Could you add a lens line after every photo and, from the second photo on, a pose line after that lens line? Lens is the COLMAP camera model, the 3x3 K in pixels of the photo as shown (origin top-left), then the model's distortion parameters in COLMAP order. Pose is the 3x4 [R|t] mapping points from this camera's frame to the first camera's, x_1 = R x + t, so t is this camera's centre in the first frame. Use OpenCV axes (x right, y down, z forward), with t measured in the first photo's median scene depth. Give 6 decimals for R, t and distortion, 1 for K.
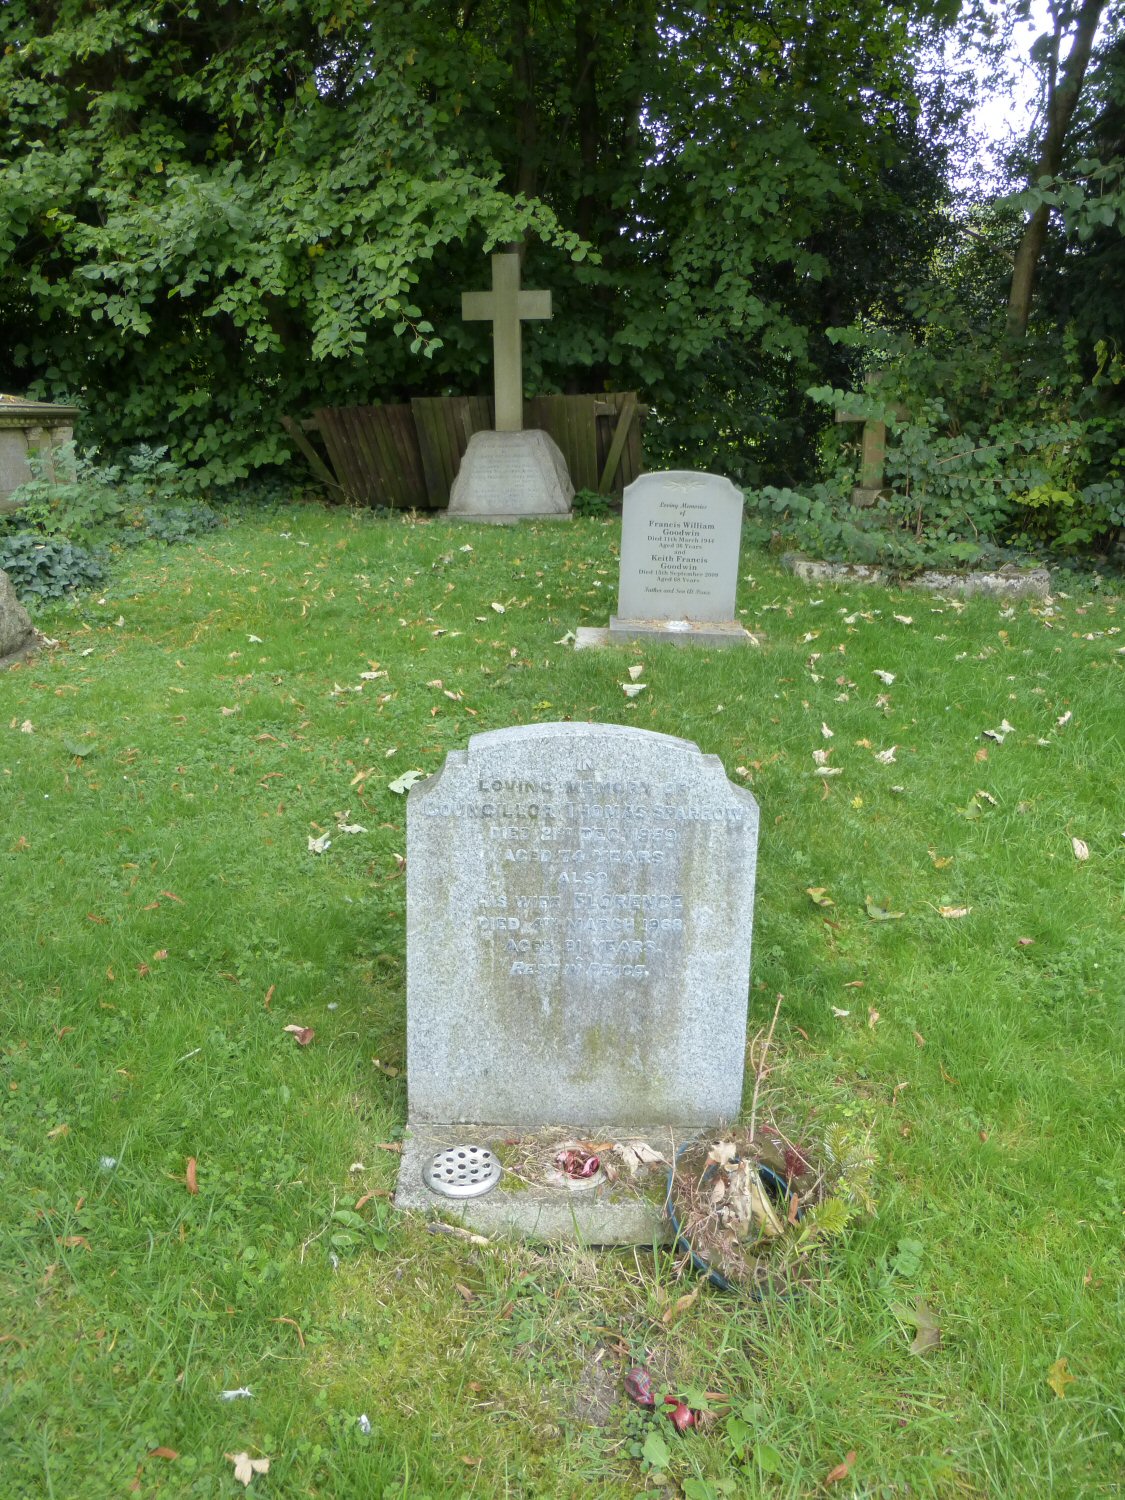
lens RADIAL K [[1112.0, 0, 559.1], [0, 1112.0, 764.0], [0, 0, 1]] dist [-0.044145, 0.038700]
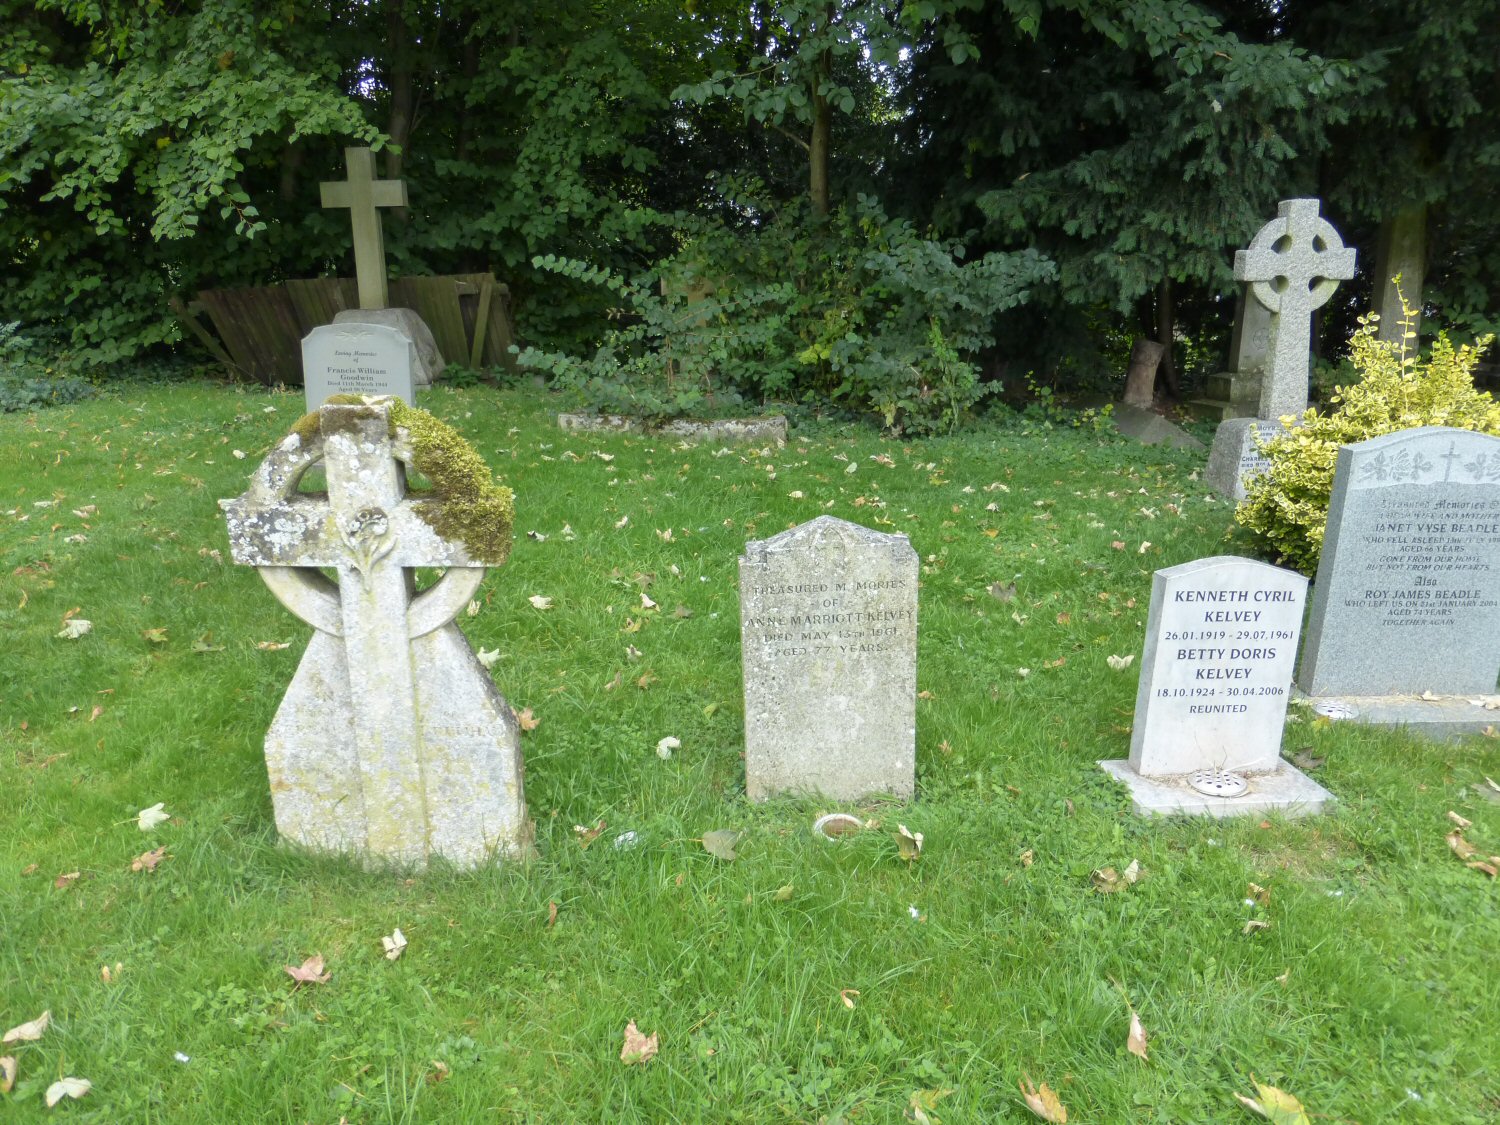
lens RADIAL K [[1112.0, 0, 751.9], [0, 1112.0, 560.1], [0, 0, 1]] dist [-0.044145, 0.038700]
pose [[0.997485, -0.020774, 0.067763, 0.283729], [0.027047, 0.995298, -0.093012, 0.057995], [-0.065512, 0.094611, 0.993356, -0.070635]]
